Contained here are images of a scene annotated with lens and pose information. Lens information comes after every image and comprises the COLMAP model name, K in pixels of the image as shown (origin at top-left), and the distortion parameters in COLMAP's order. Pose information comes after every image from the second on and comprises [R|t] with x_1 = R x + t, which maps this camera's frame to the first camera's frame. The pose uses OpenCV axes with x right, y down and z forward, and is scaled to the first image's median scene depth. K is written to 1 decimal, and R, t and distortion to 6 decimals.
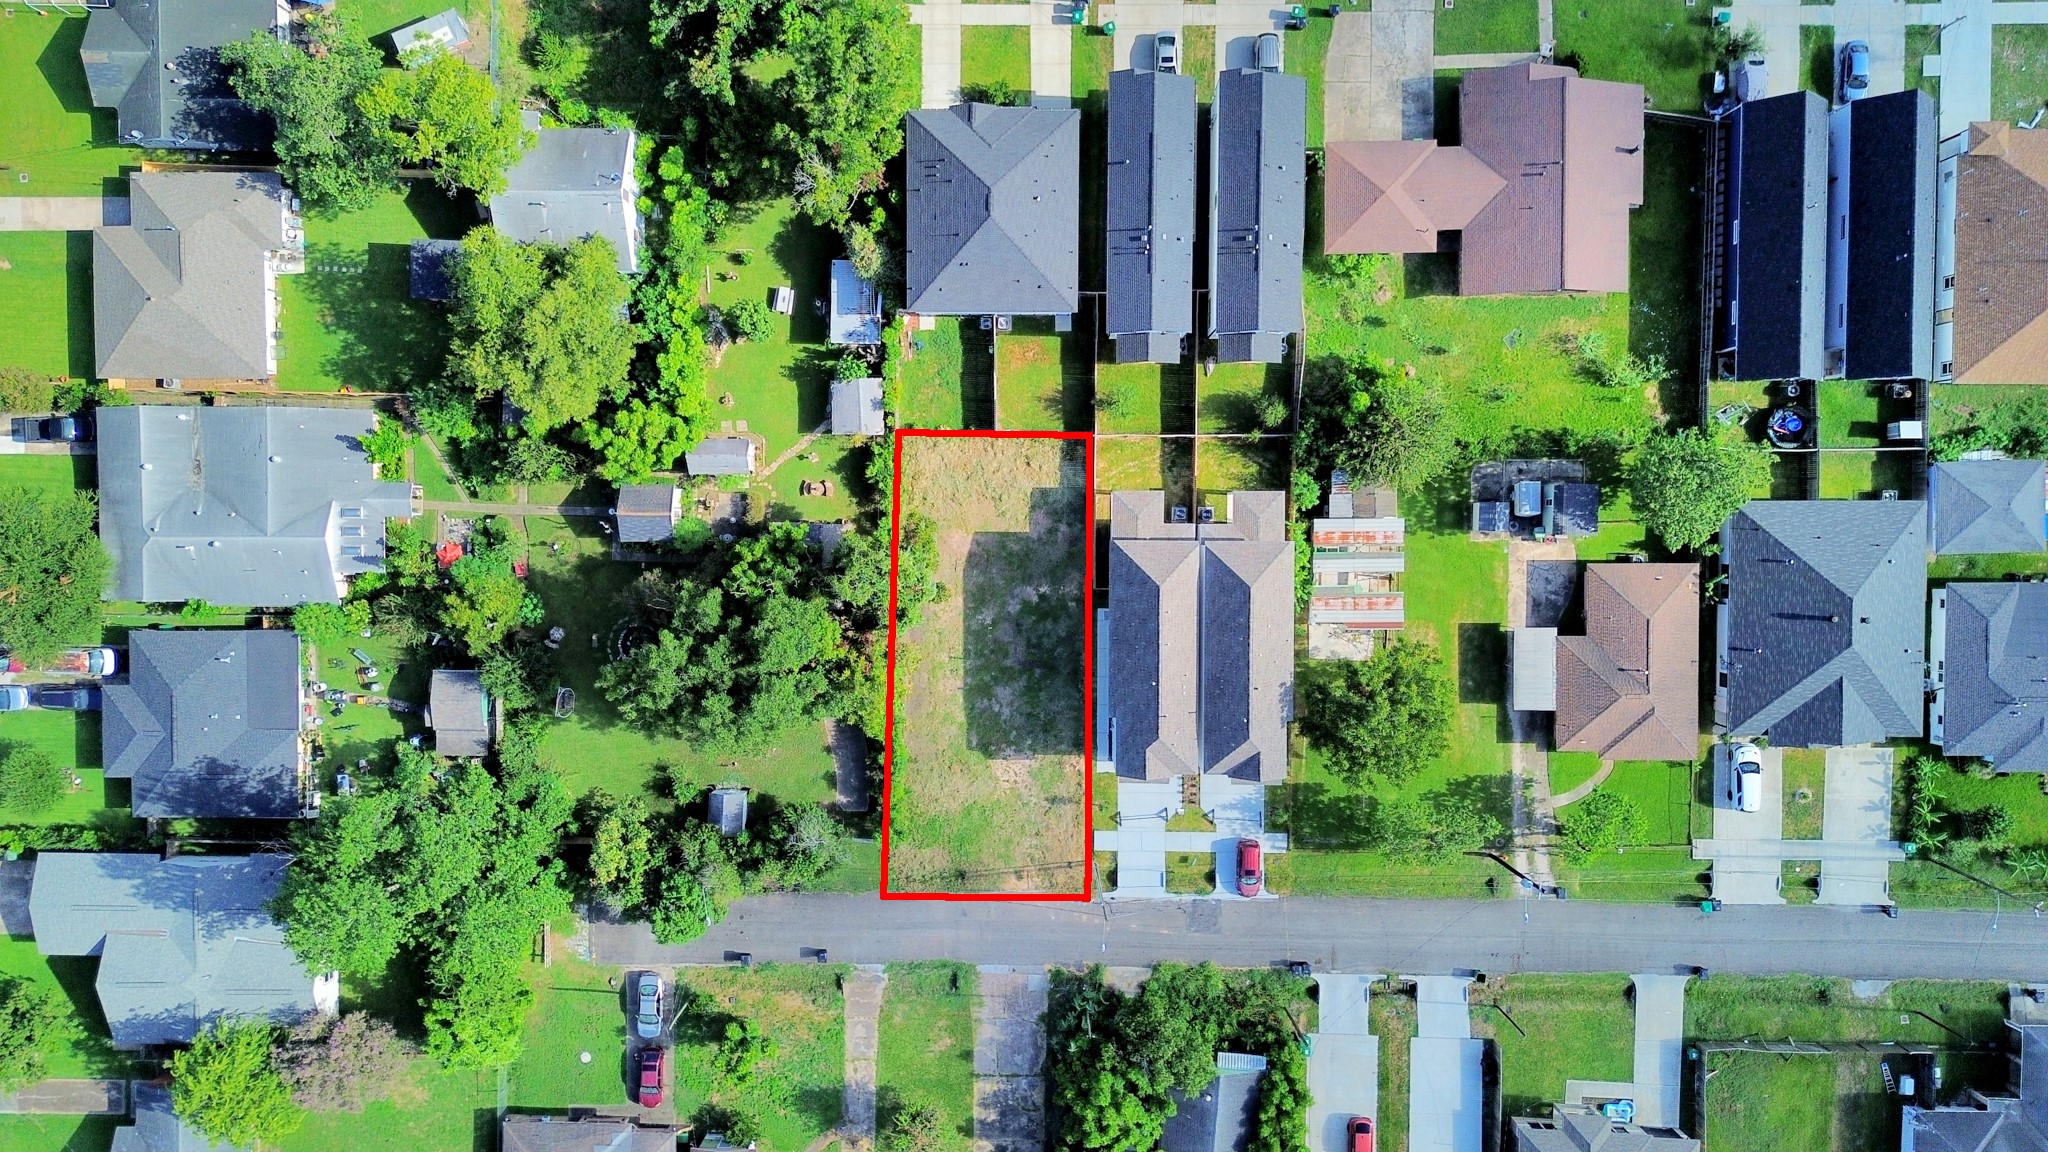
lens RADIAL K [[1450.0, 0, 1022.7], [0, 1450.0, 575.3], [0, 0, 1]] dist [0.072160, -0.073410]
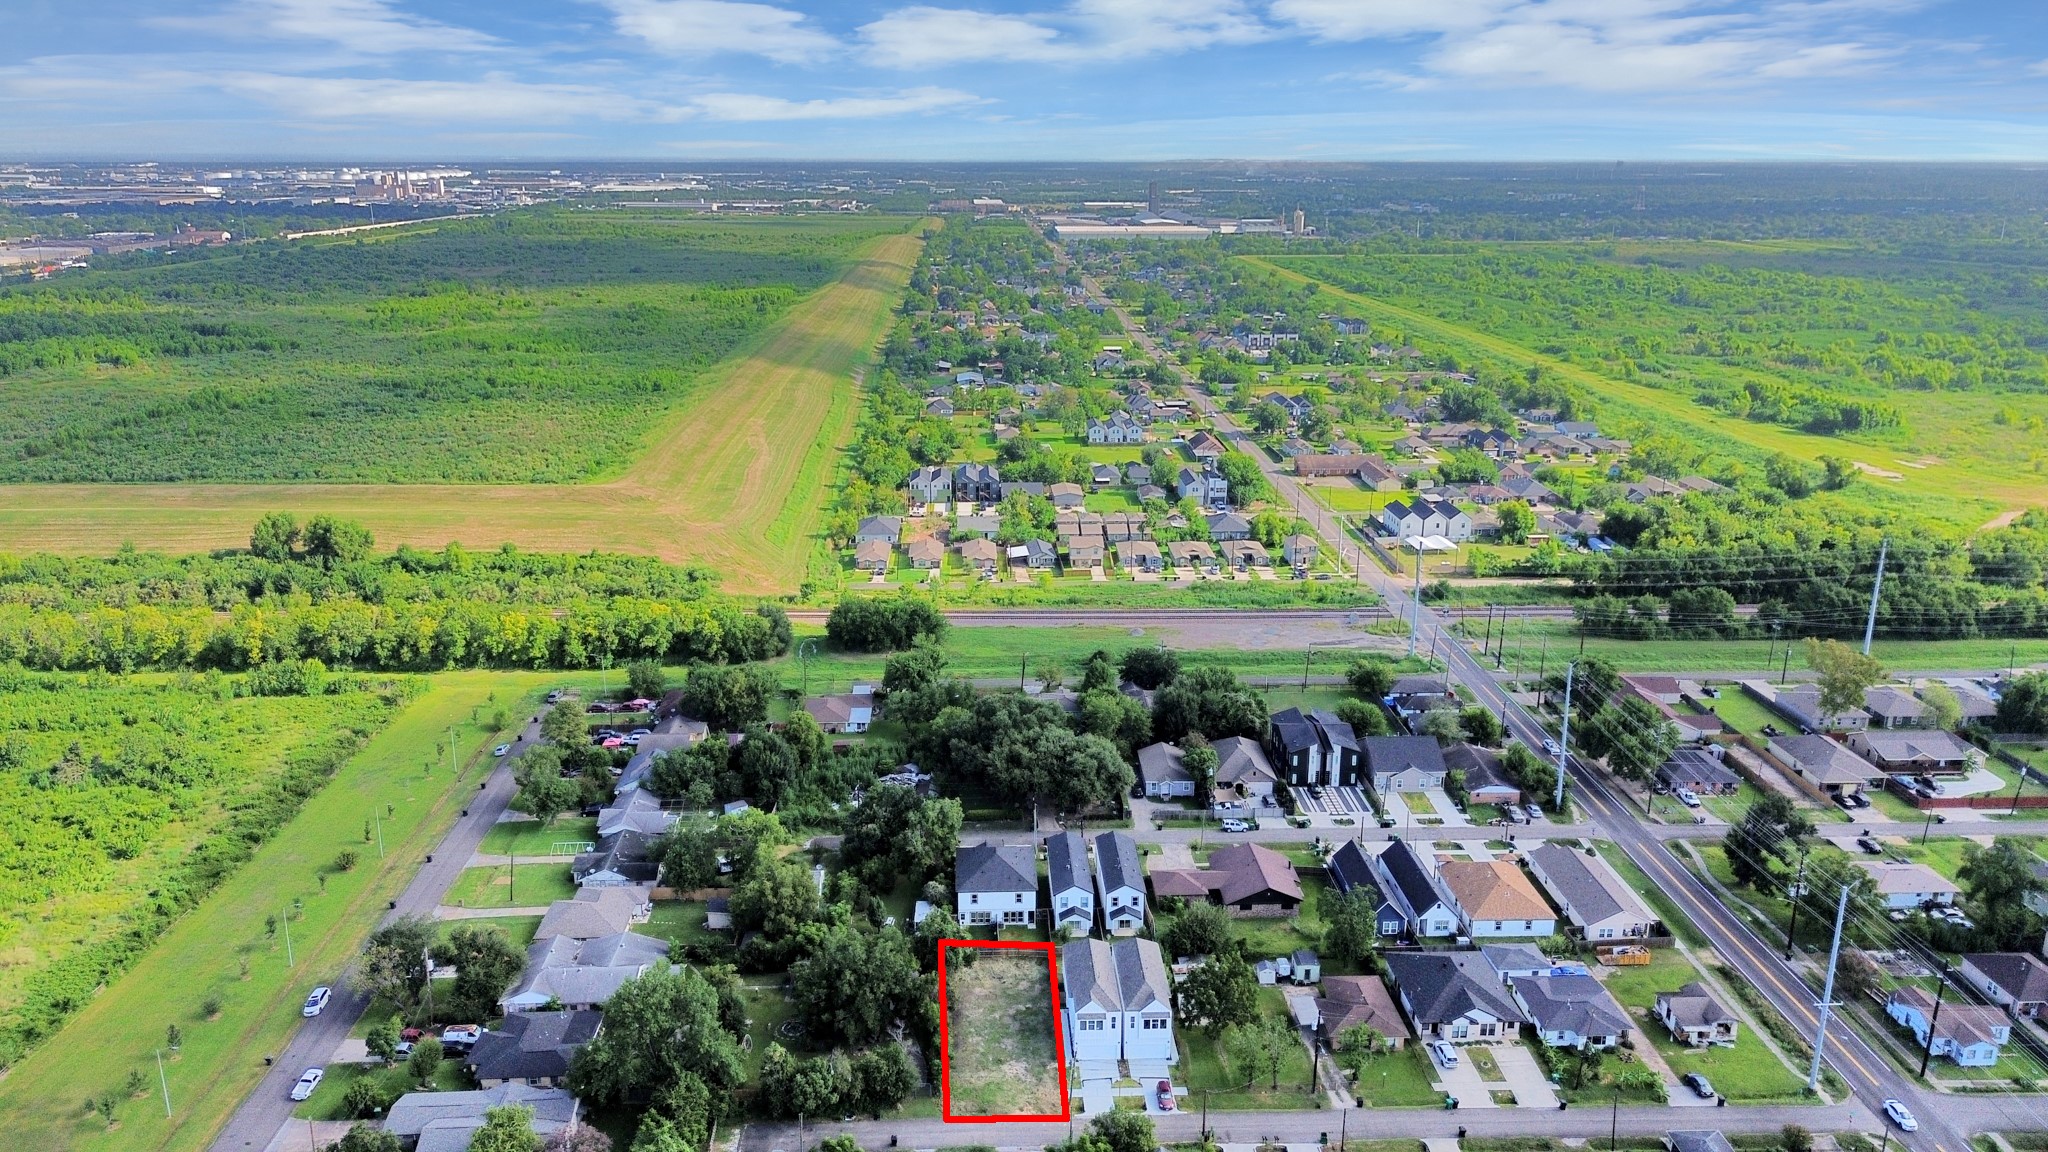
lens RADIAL K [[1450.0, 0, 1022.7], [0, 1450.0, 575.3], [0, 0, 1]] dist [0.072160, -0.073410]
pose [[0.998824, 0.006806, 0.048001, -0.081606], [0.044883, 0.244507, -0.968608, 1.611627], [-0.018329, 0.969624, 0.243914, 0.060015]]
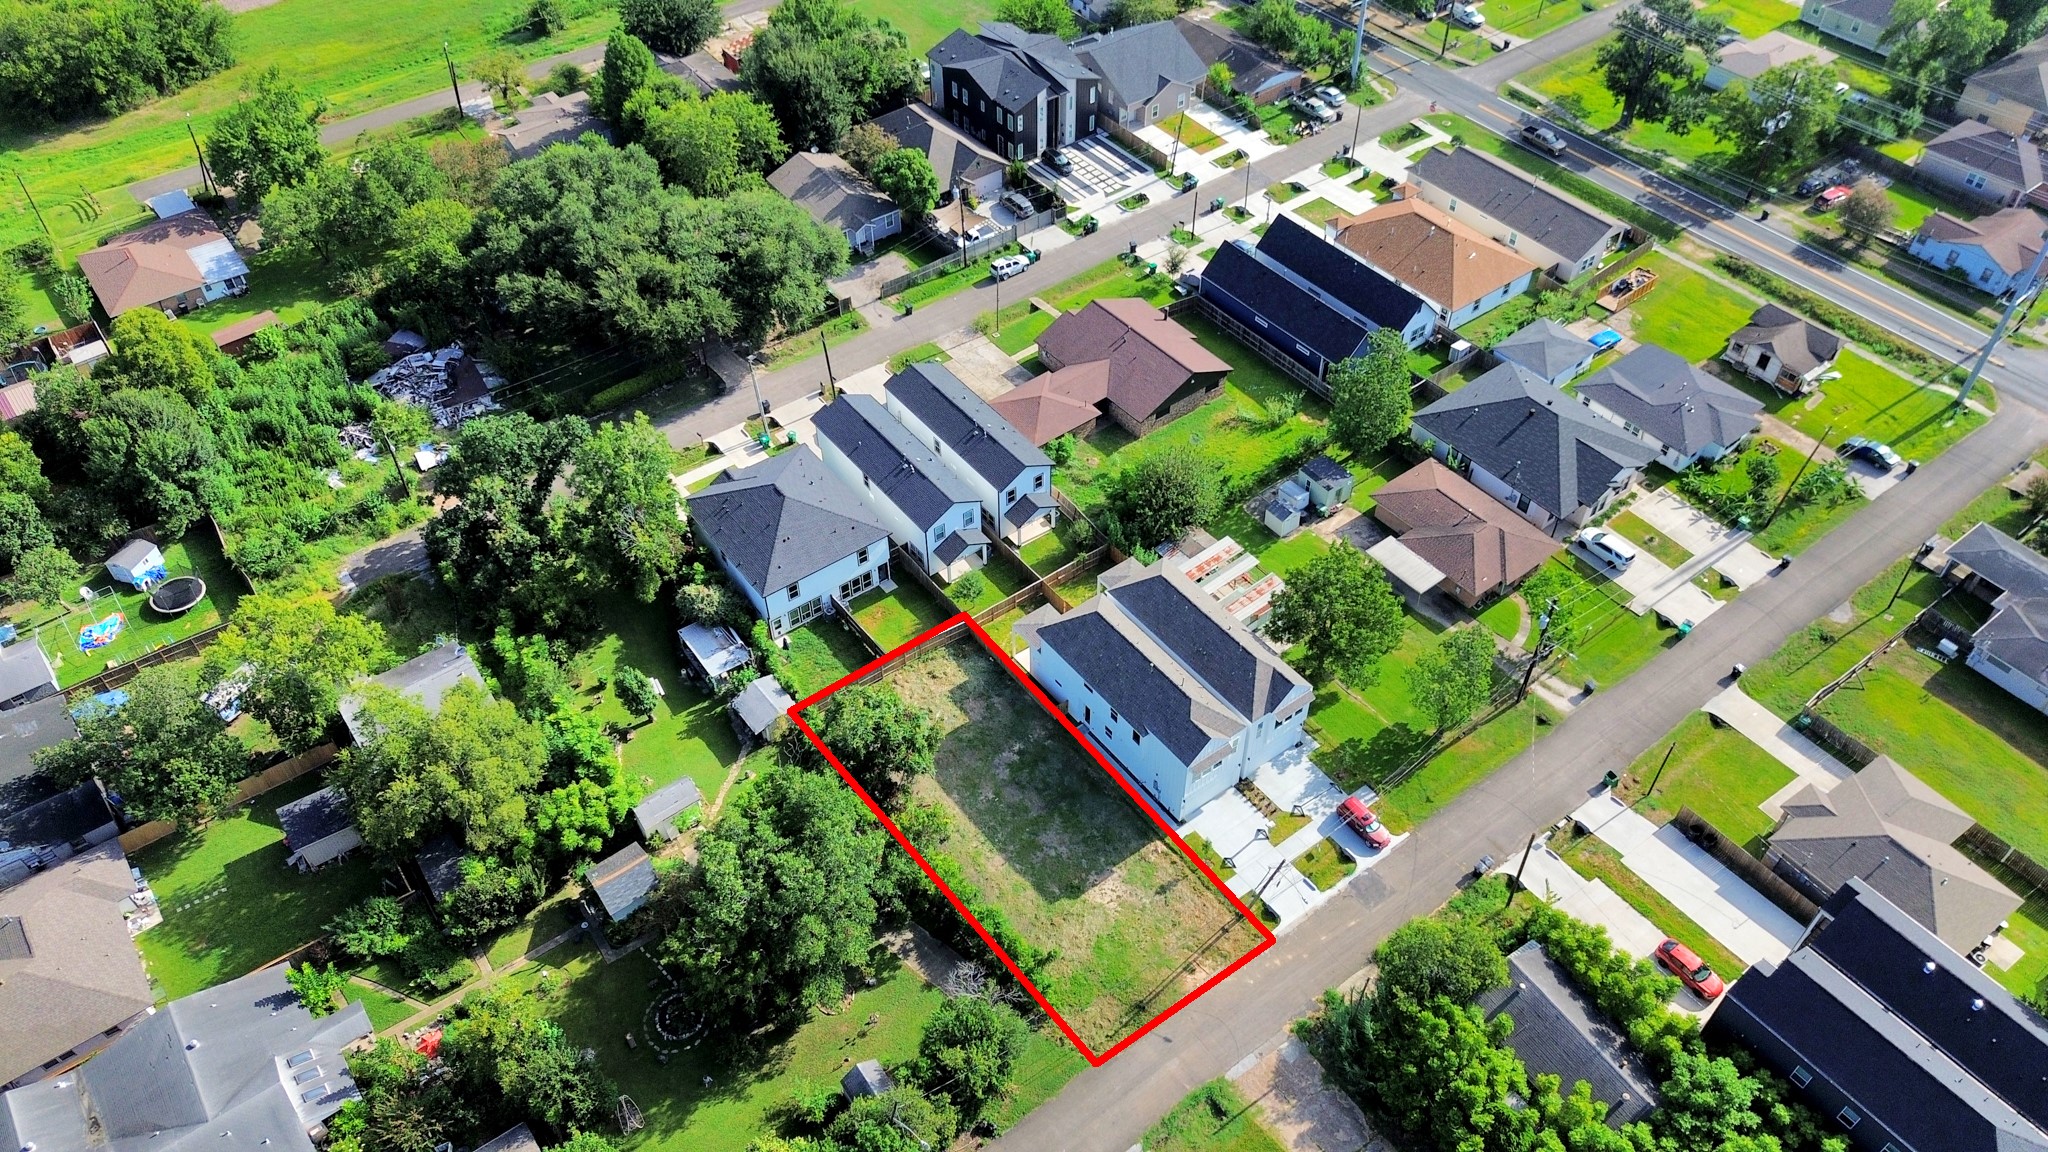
lens RADIAL K [[1450.0, 0, 1022.7], [0, 1450.0, 575.3], [0, 0, 1]] dist [0.072160, -0.073410]
pose [[0.798292, -0.426024, 0.425714, -0.362543], [0.602025, 0.544285, -0.584226, 0.539040], [0.017185, 0.722674, 0.690976, 0.219213]]
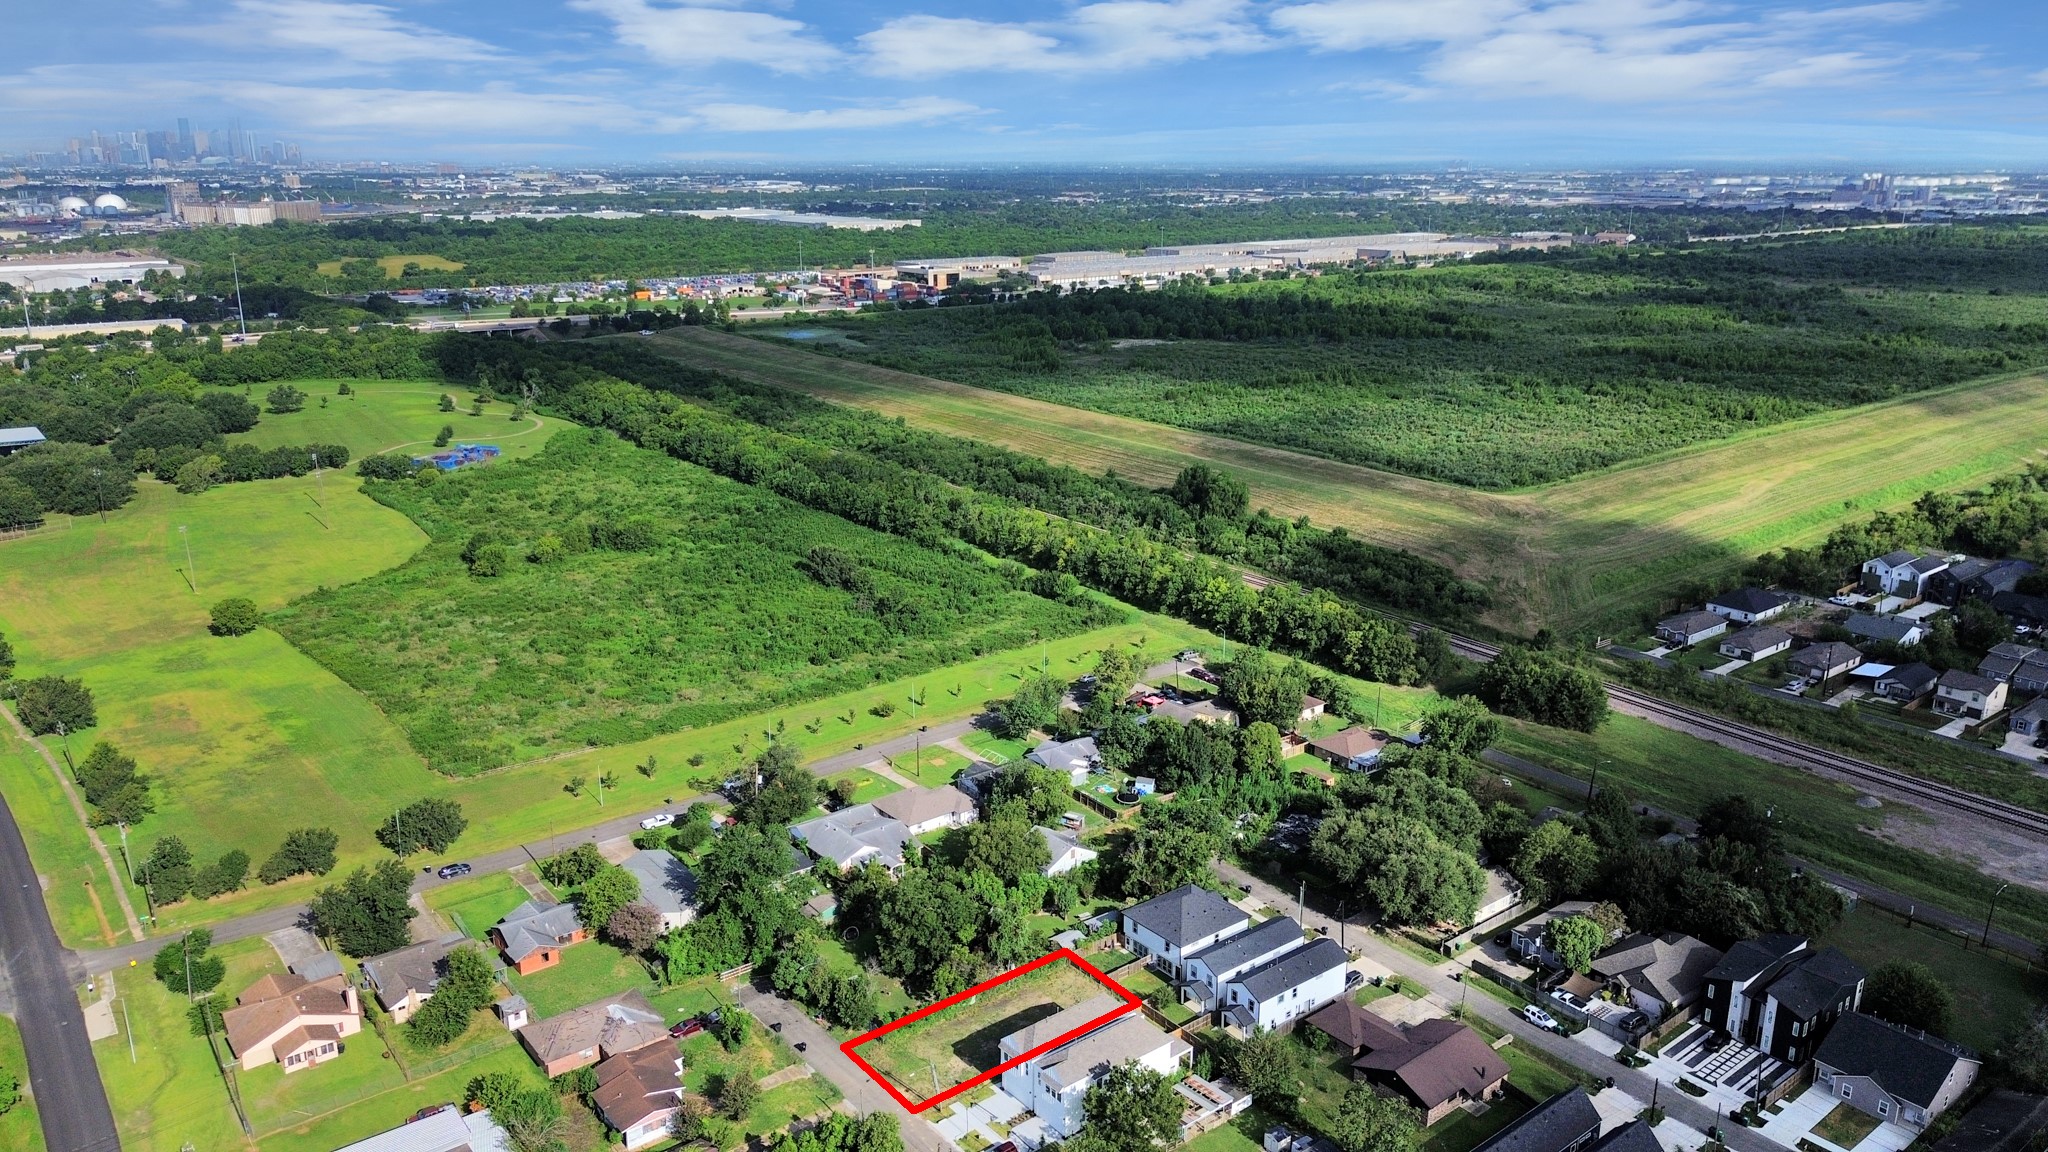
lens RADIAL K [[1450.0, 0, 1022.7], [0, 1450.0, 575.3], [0, 0, 1]] dist [0.072160, -0.073410]
pose [[0.622870, 0.233681, -0.746610, 1.159093], [-0.781369, 0.138657, -0.608471, 1.020907], [-0.038666, 0.962376, 0.268956, 0.018728]]
